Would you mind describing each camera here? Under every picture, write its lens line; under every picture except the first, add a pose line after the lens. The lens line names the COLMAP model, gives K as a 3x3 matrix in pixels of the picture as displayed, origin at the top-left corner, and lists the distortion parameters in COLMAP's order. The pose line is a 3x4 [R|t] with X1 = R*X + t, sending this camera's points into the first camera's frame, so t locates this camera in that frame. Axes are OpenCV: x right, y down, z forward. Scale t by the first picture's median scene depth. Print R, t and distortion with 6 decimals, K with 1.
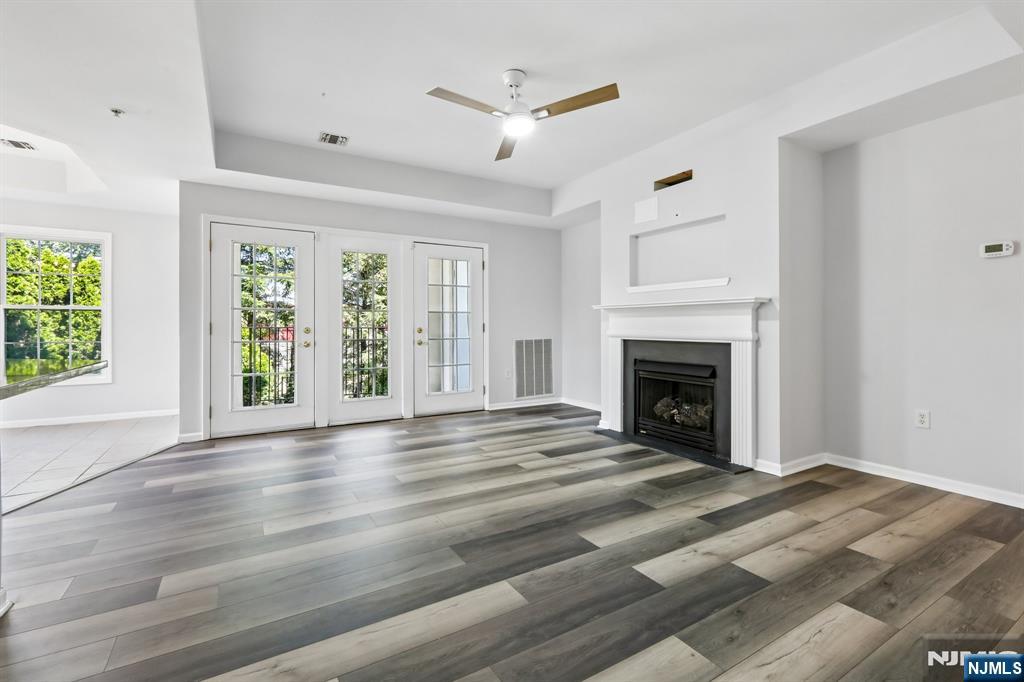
lens RADIAL K [[466.0, 0, 506.6], [0, 466.0, 322.9], [0, 0, 1]] dist [-0.003135, 0.004438]
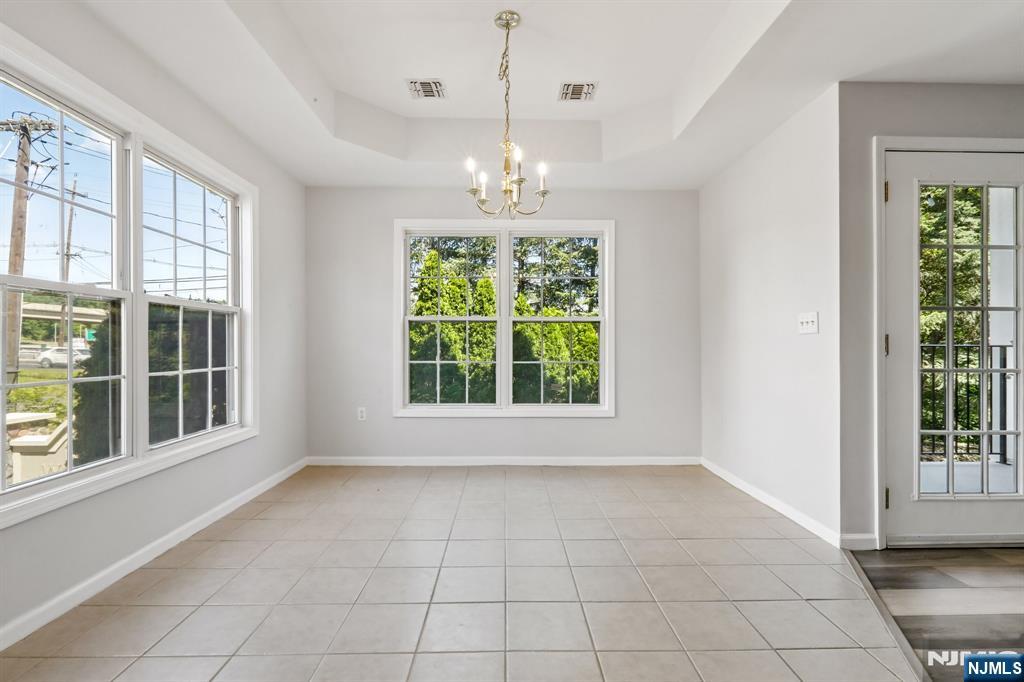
lens RADIAL K [[466.0, 0, 511.1], [0, 466.0, 346.3], [0, 0, 1]] dist [-0.003135, 0.004438]
pose [[0.869219, 0.003458, -0.494415, -0.726260], [0.000424, 0.999970, 0.007740, 0.008881], [0.494427, -0.006937, 0.869192, 0.298764]]
